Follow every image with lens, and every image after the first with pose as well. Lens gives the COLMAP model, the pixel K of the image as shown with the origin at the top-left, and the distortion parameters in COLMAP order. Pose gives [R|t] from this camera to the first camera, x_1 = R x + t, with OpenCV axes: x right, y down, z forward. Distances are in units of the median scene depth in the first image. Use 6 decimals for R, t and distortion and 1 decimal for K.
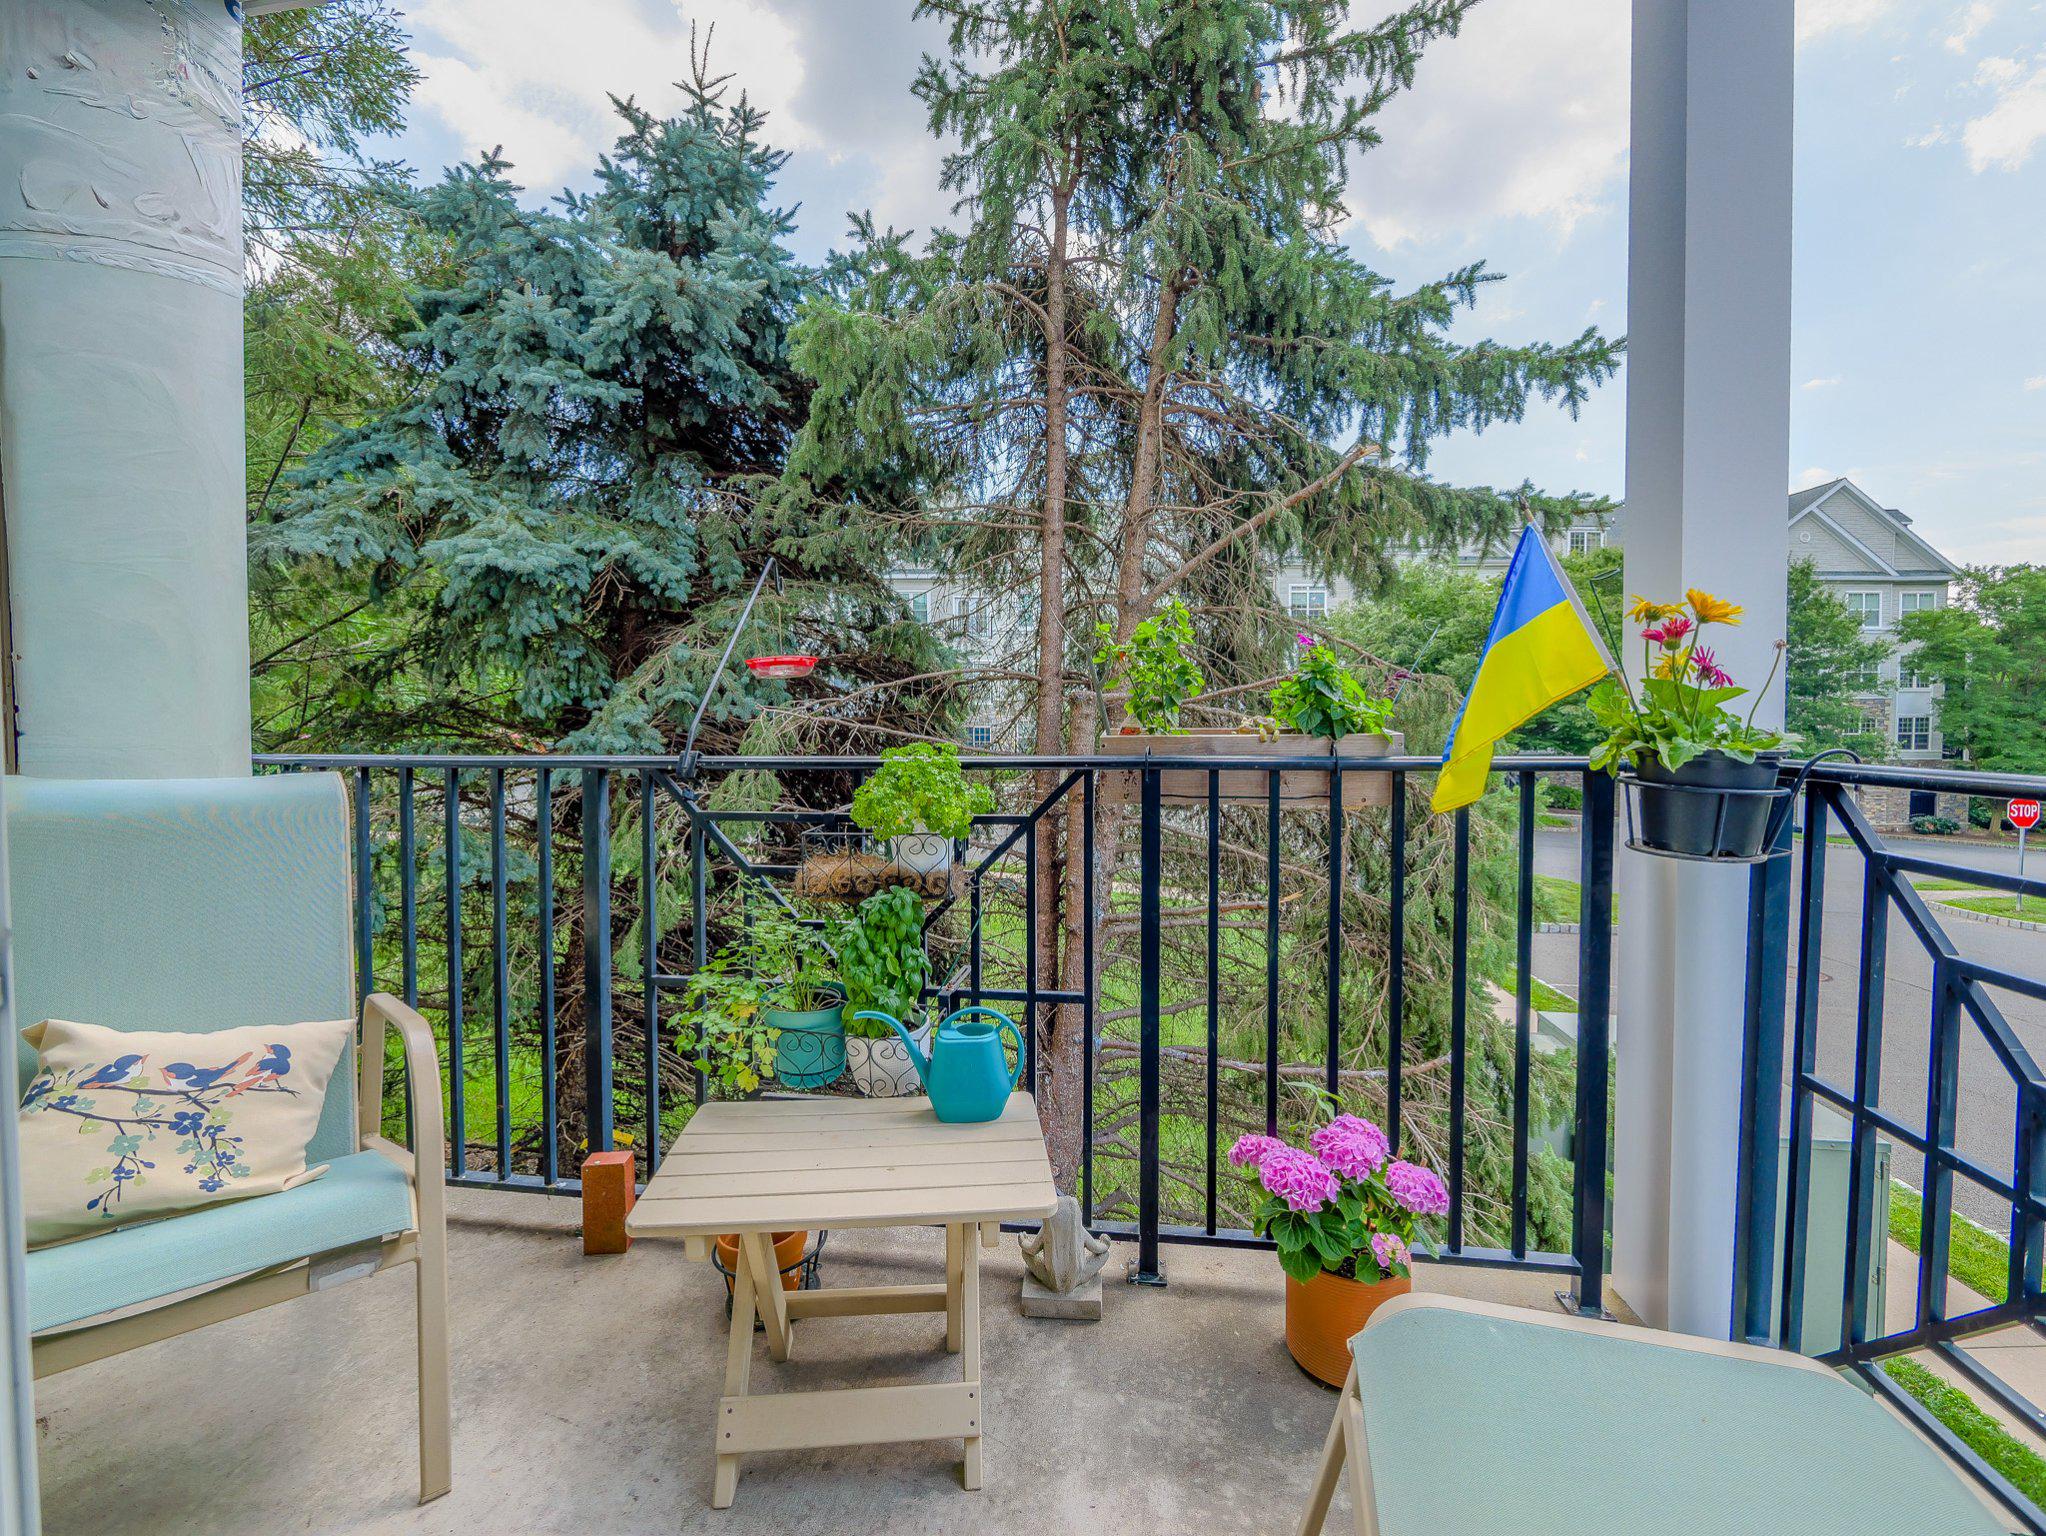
lens RADIAL K [[870.8, 0, 1024.6], [0, 870.8, 759.3], [0, 0, 1]] dist [-0.003394, -0.000117]
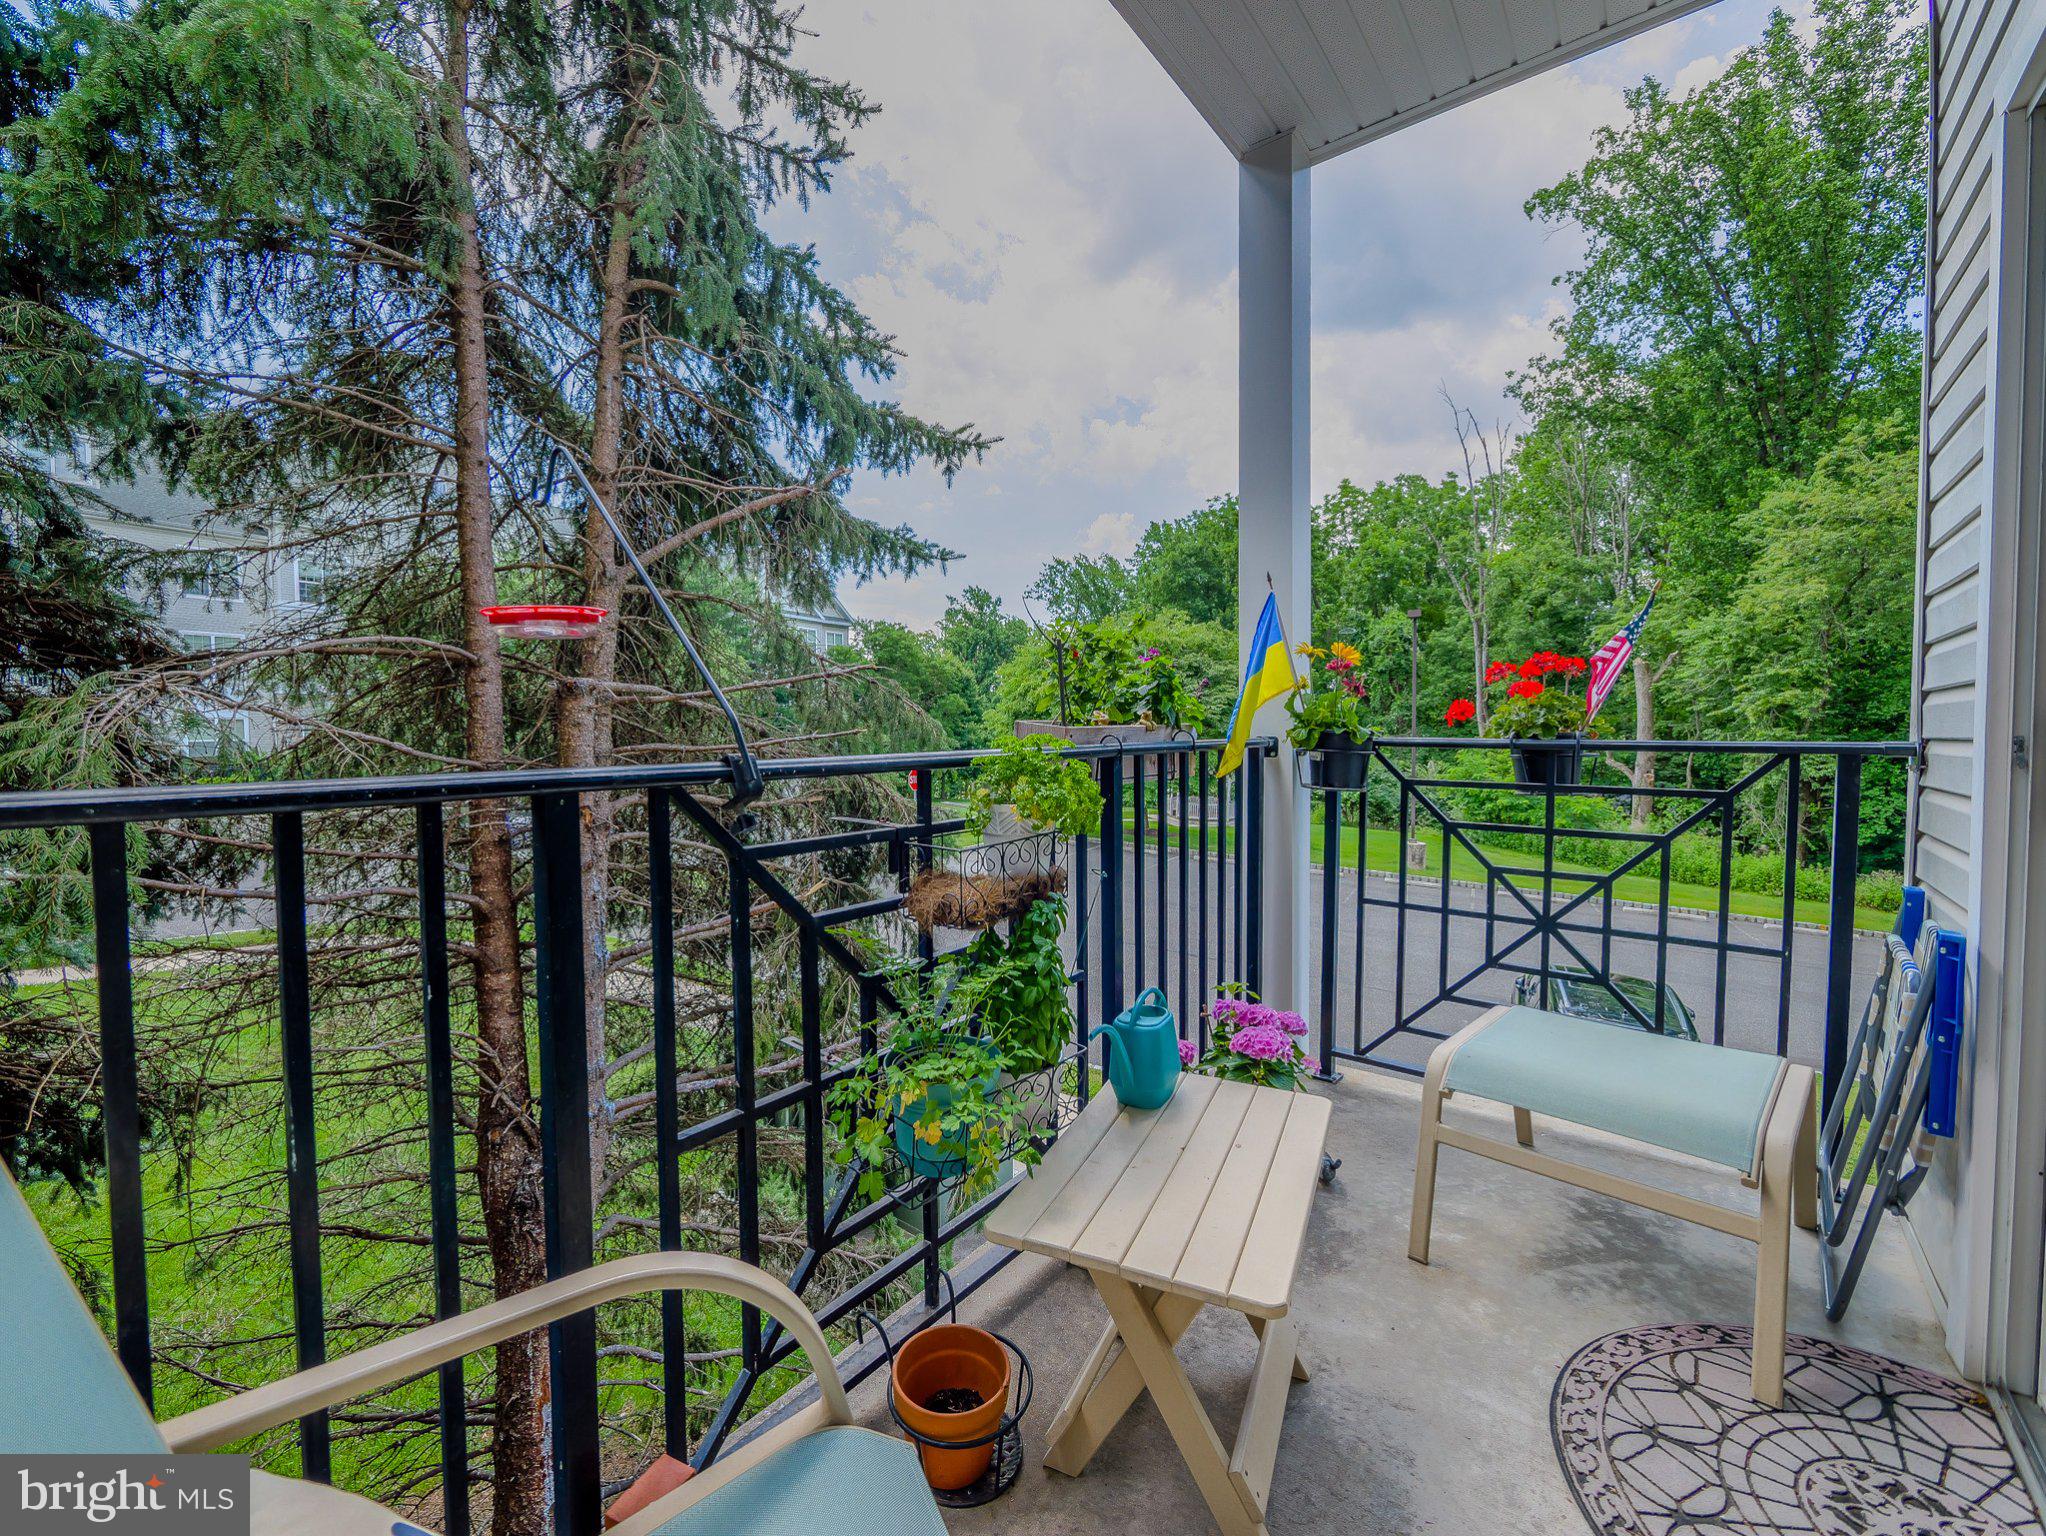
lens RADIAL K [[858.0, 0, 1023.0], [0, 858.0, 768.0], [0, 0, 1]] dist [-0.000750, -0.000018]
pose [[0.504612, -0.046043, 0.862117, -0.413682], [0.039826, 0.998755, 0.030030, -0.005452], [-0.862427, 0.019182, 0.505818, 0.243440]]
